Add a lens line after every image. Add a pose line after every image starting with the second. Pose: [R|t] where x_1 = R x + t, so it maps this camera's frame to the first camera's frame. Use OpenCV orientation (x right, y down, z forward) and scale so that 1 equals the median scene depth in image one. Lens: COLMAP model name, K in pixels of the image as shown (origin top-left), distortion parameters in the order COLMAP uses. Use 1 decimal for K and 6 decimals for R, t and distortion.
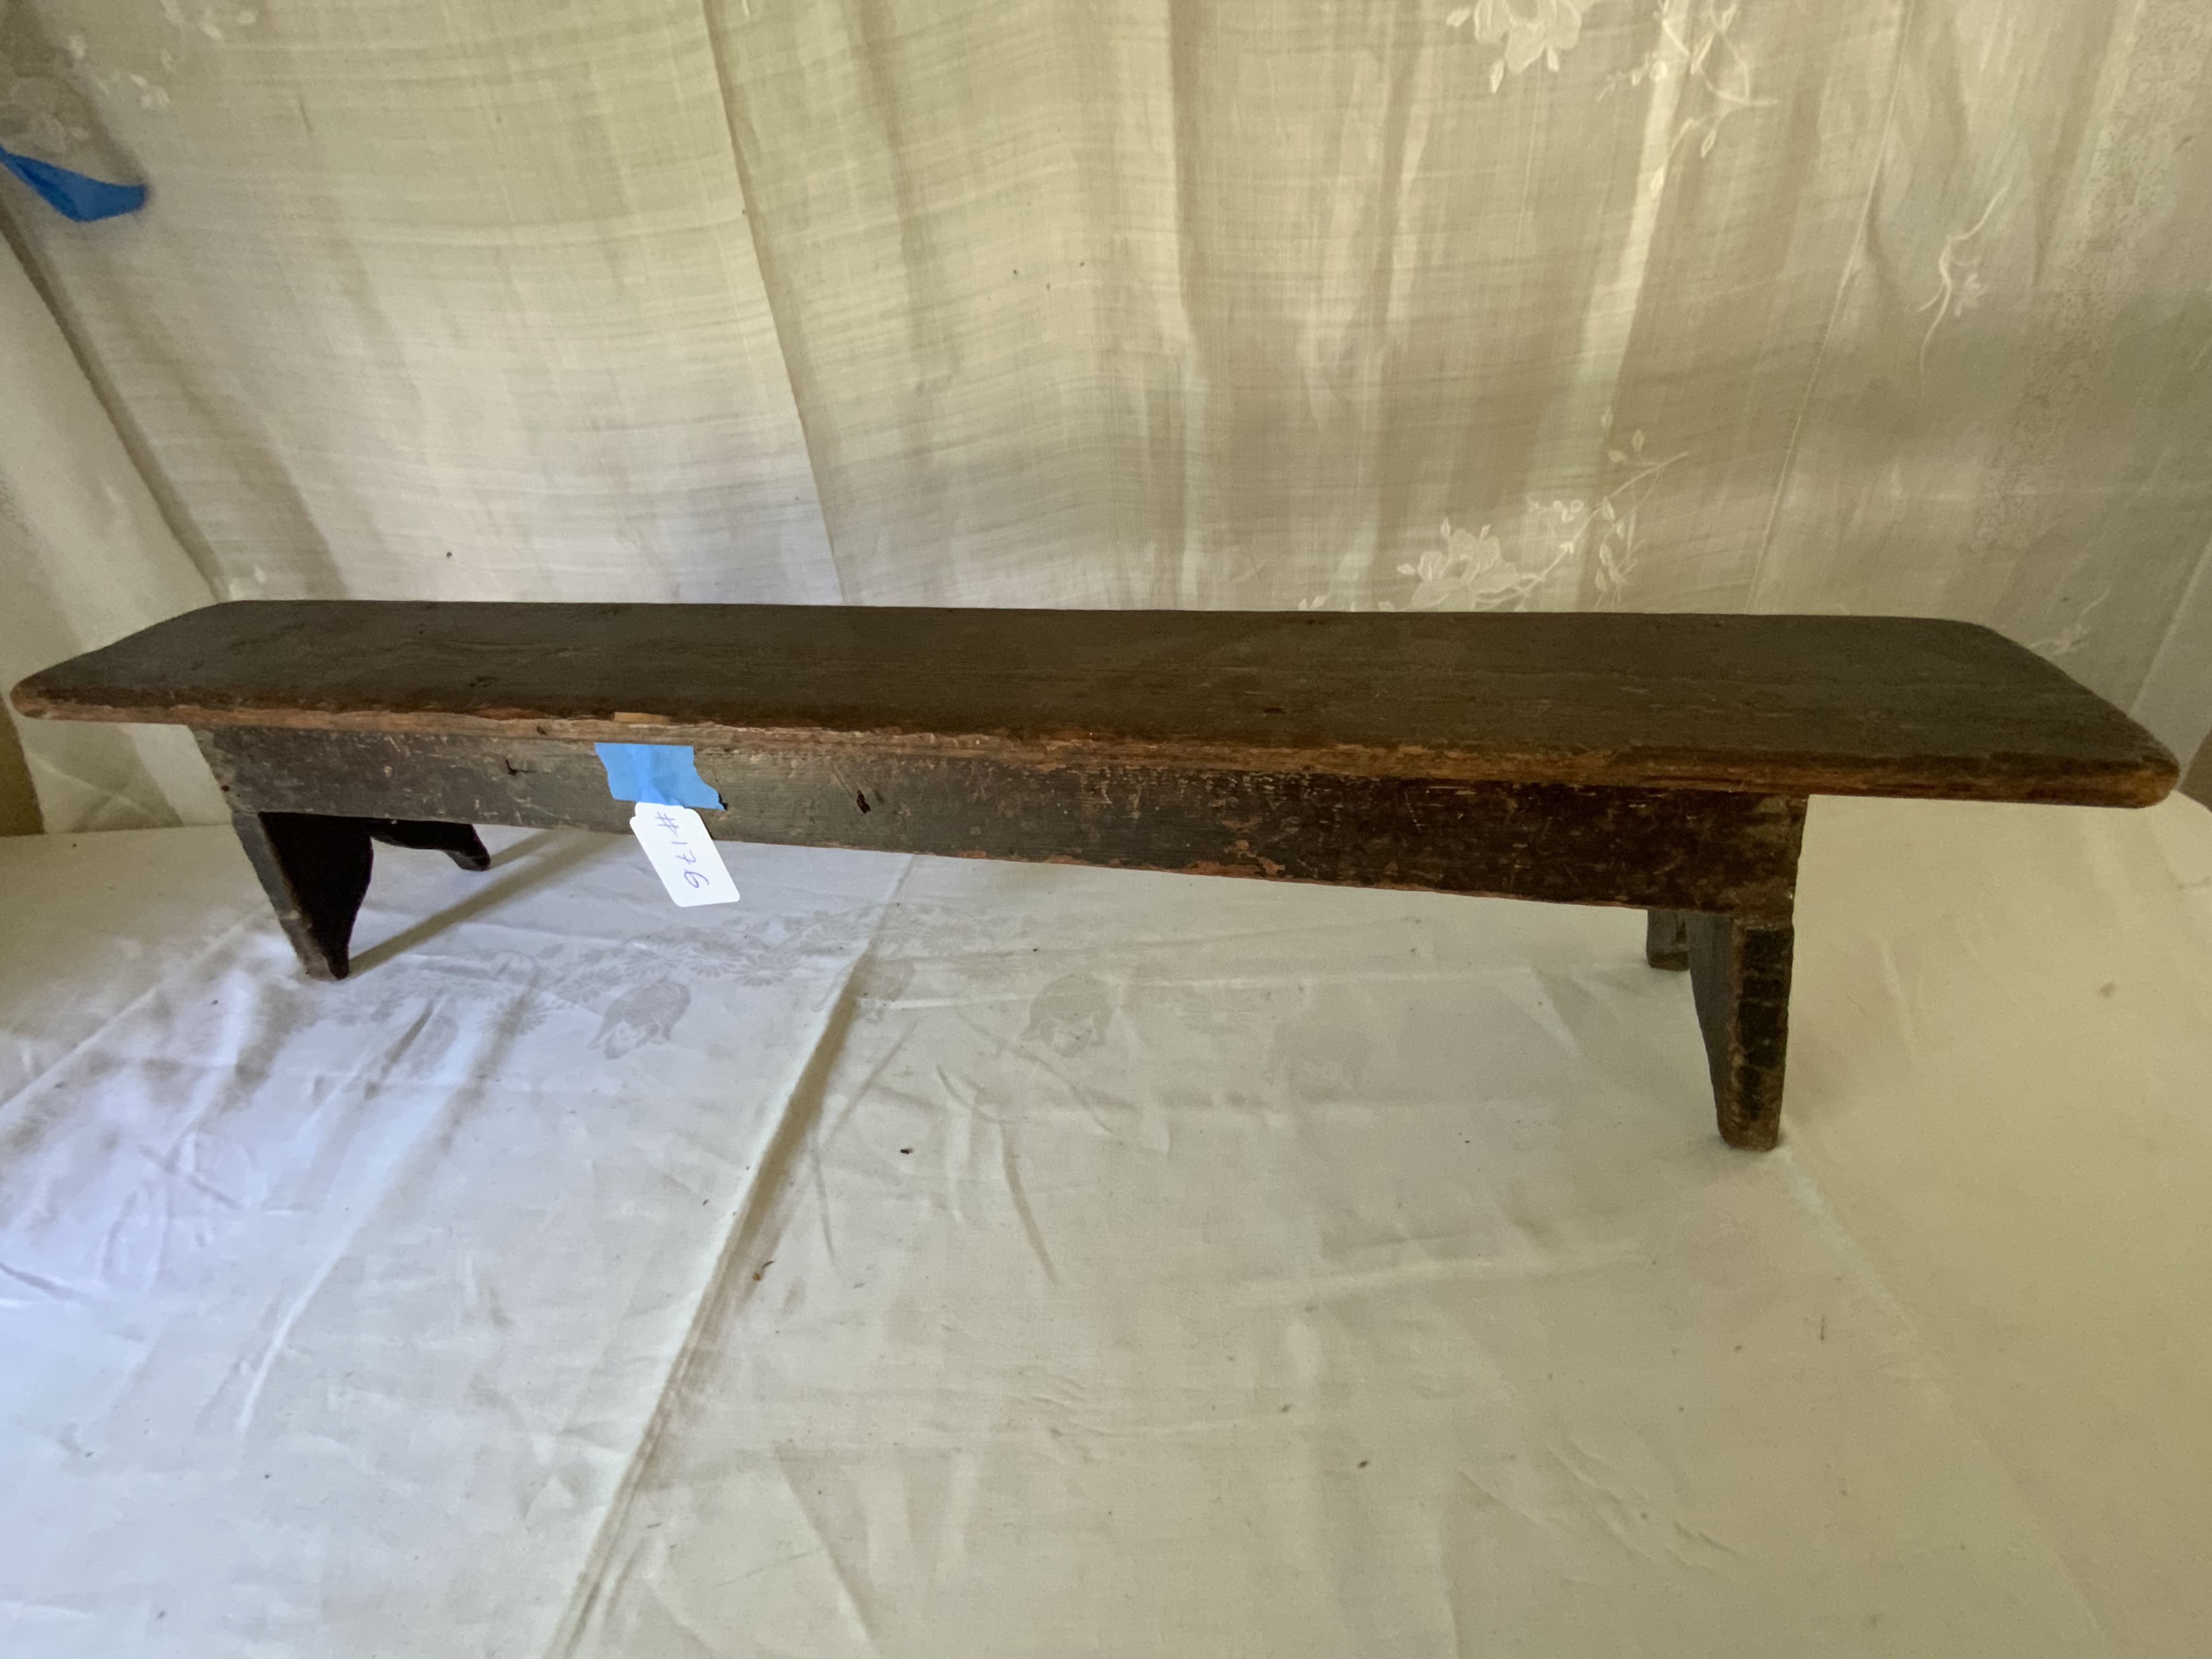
lens RADIAL K [[901.4, 0, 1133.4], [0, 901.4, 819.7], [0, 0, 1]] dist [0.014383, -0.010573]
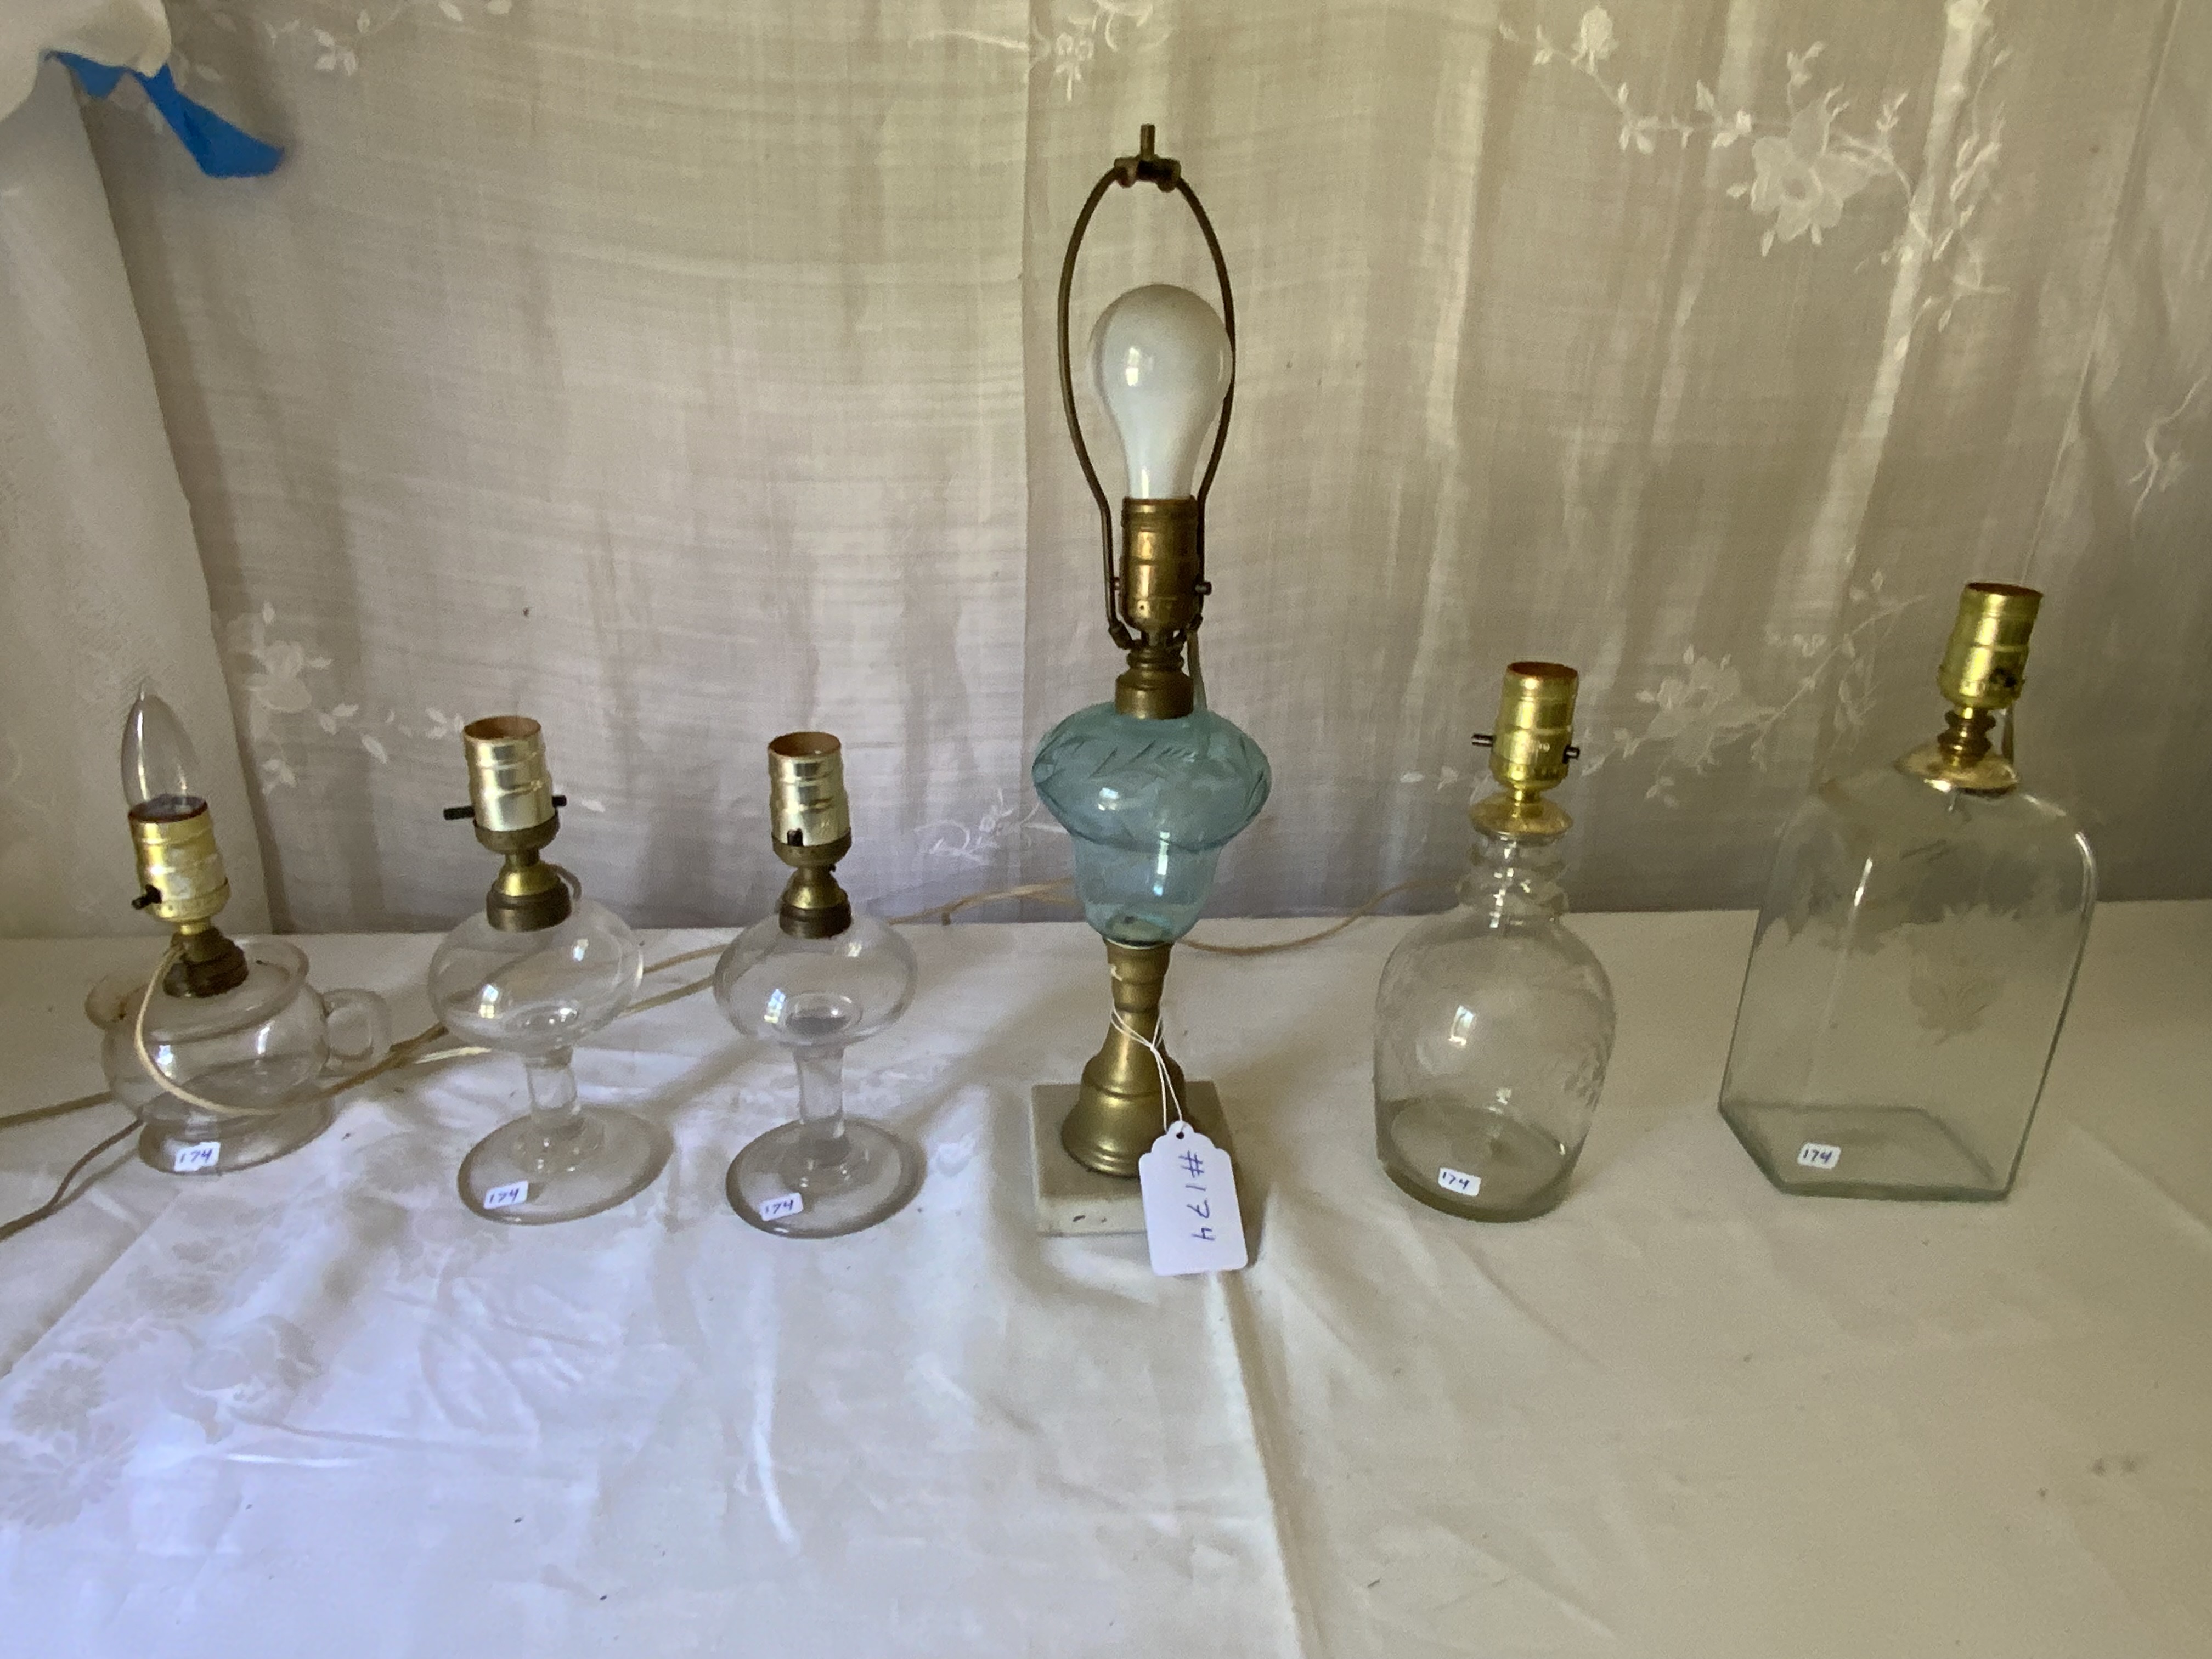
lens RADIAL K [[1423.5, 0, 1106.0], [0, 1423.5, 829.5], [0, 0, 1]] dist [0.000776, 0.005460]
pose [[0.984157, 0.043257, 0.171942, -0.558428], [-0.013412, 0.985166, -0.171080, 0.126882], [-0.176792, 0.166063, 0.970138, -0.321189]]
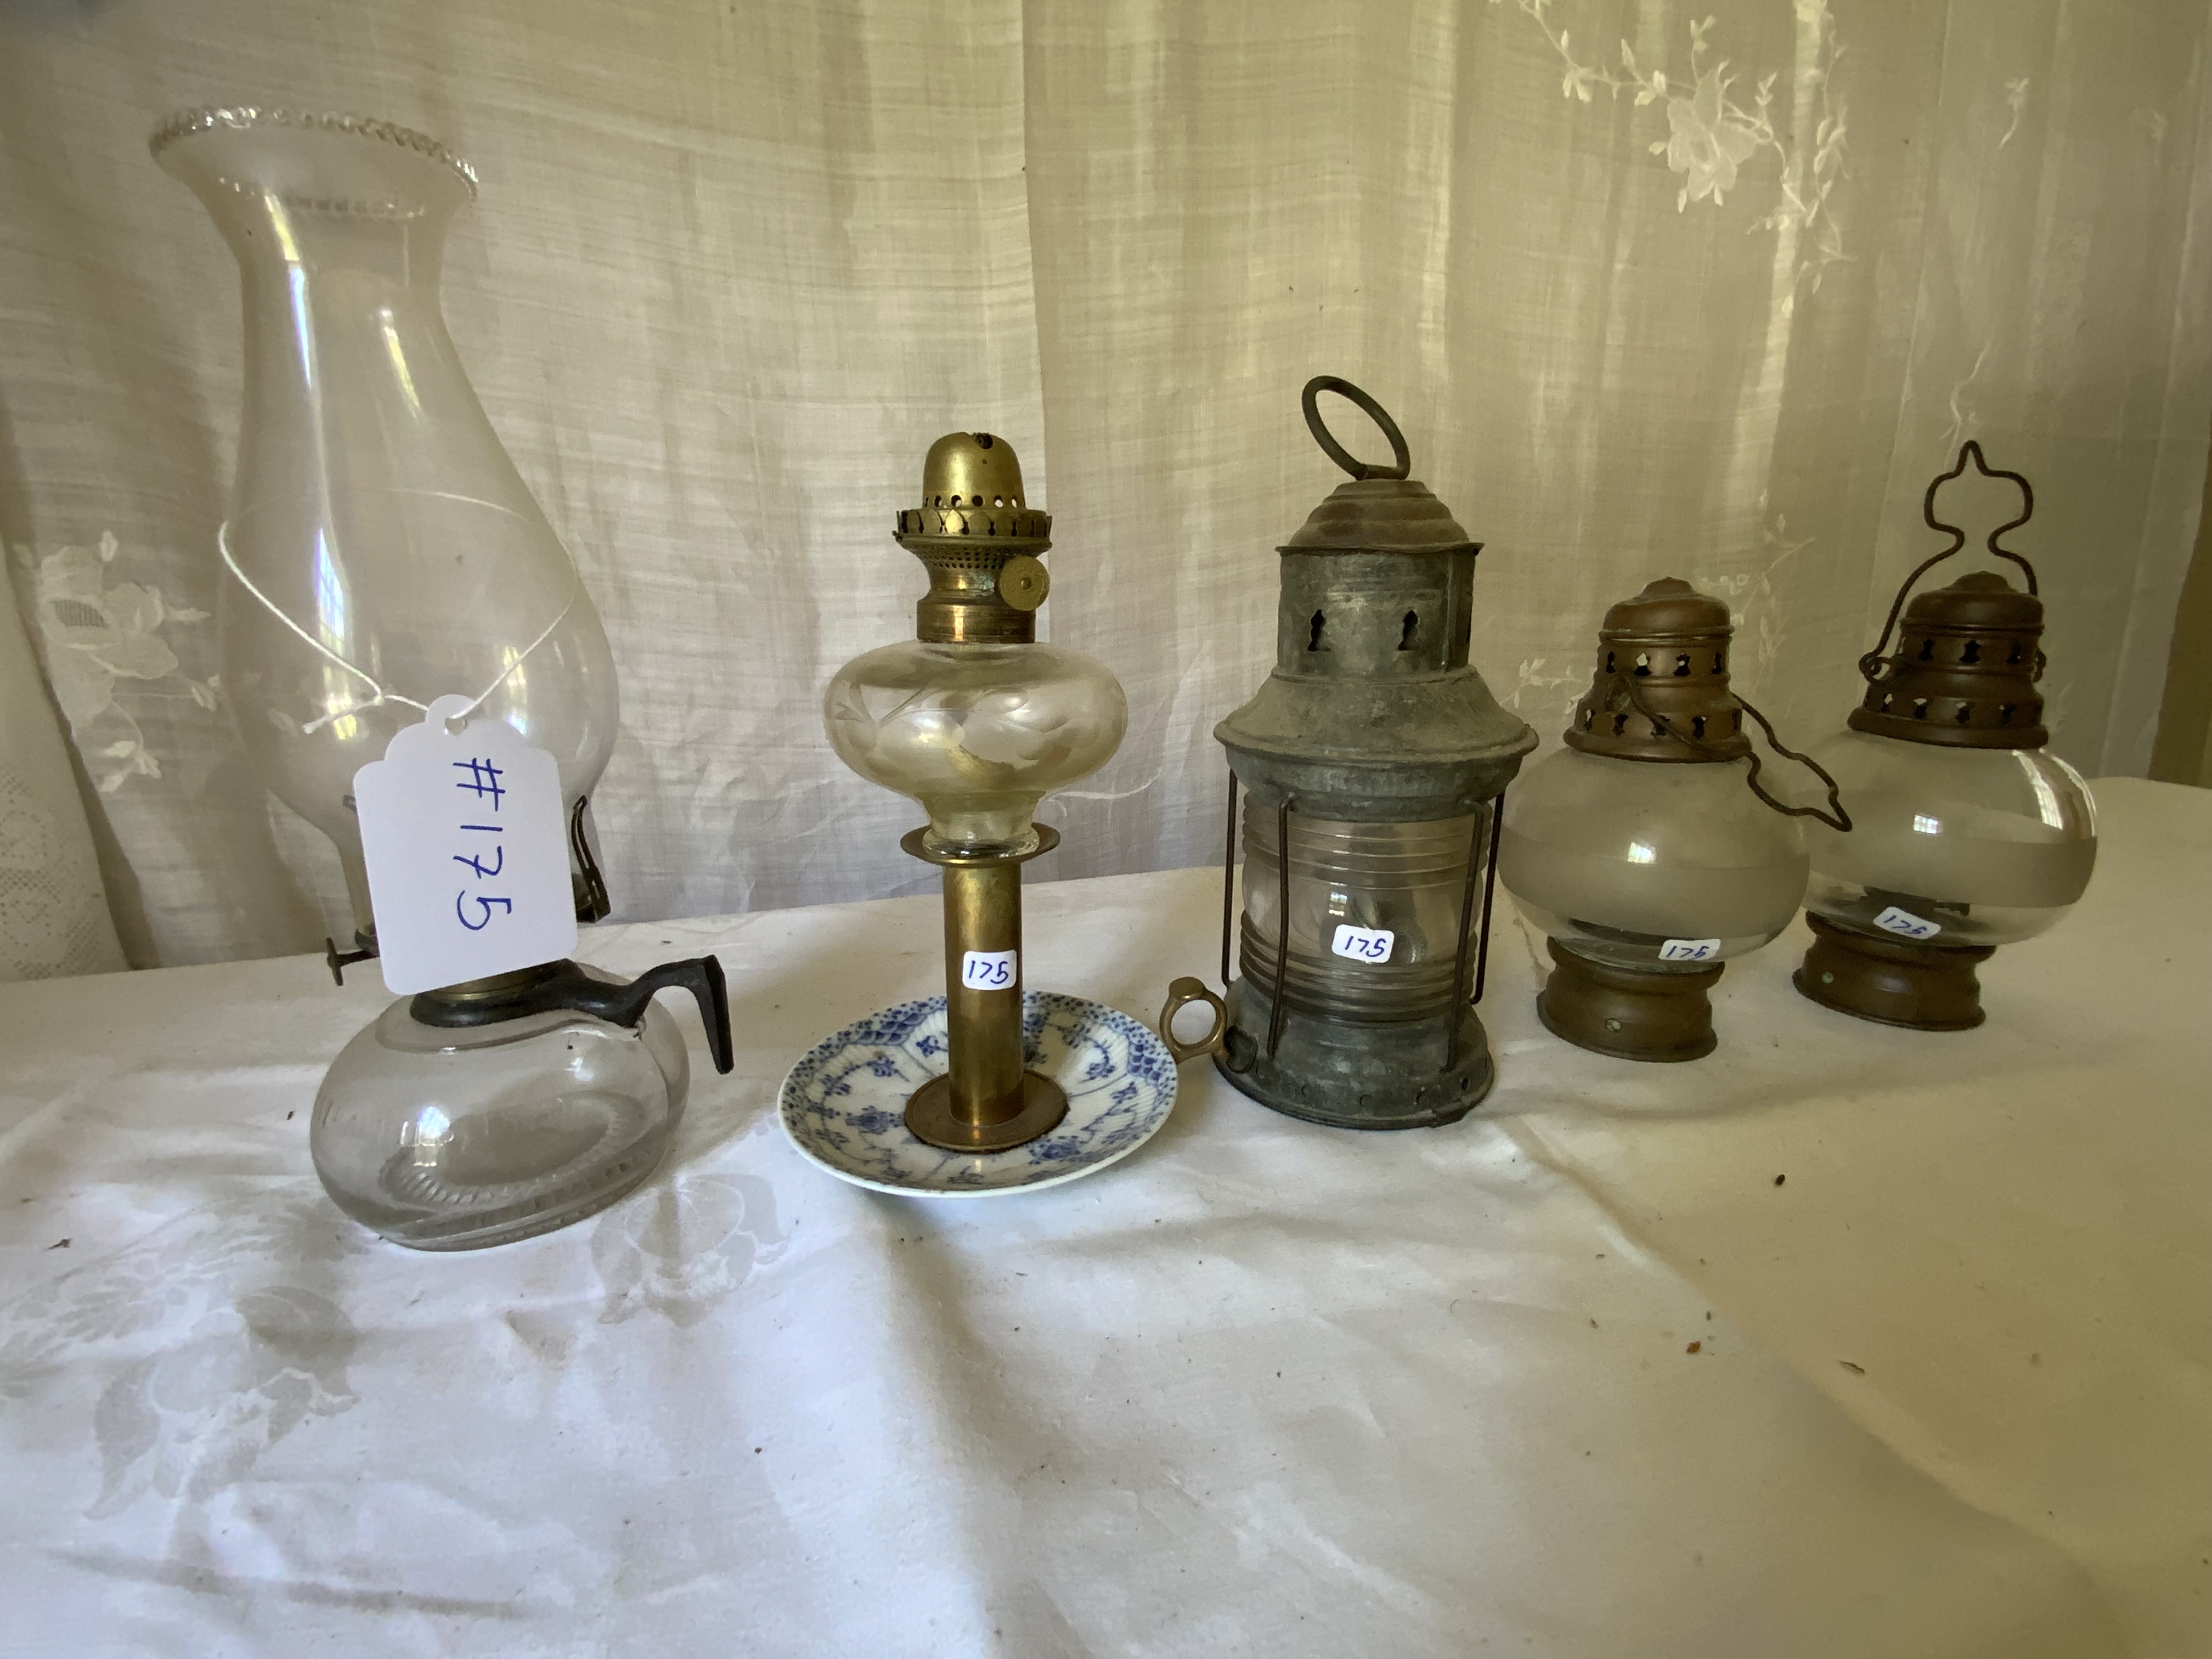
lens RADIAL K [[969.5, 0, 1106.0], [0, 969.5, 829.5], [0, 0, 1]] dist [0.003160, 0.000064]
pose [[0.945828, -0.017723, 0.324183, -0.652500], [0.123489, 0.943099, -0.308732, 0.205504], [-0.300265, 0.332041, 0.894198, 0.356801]]
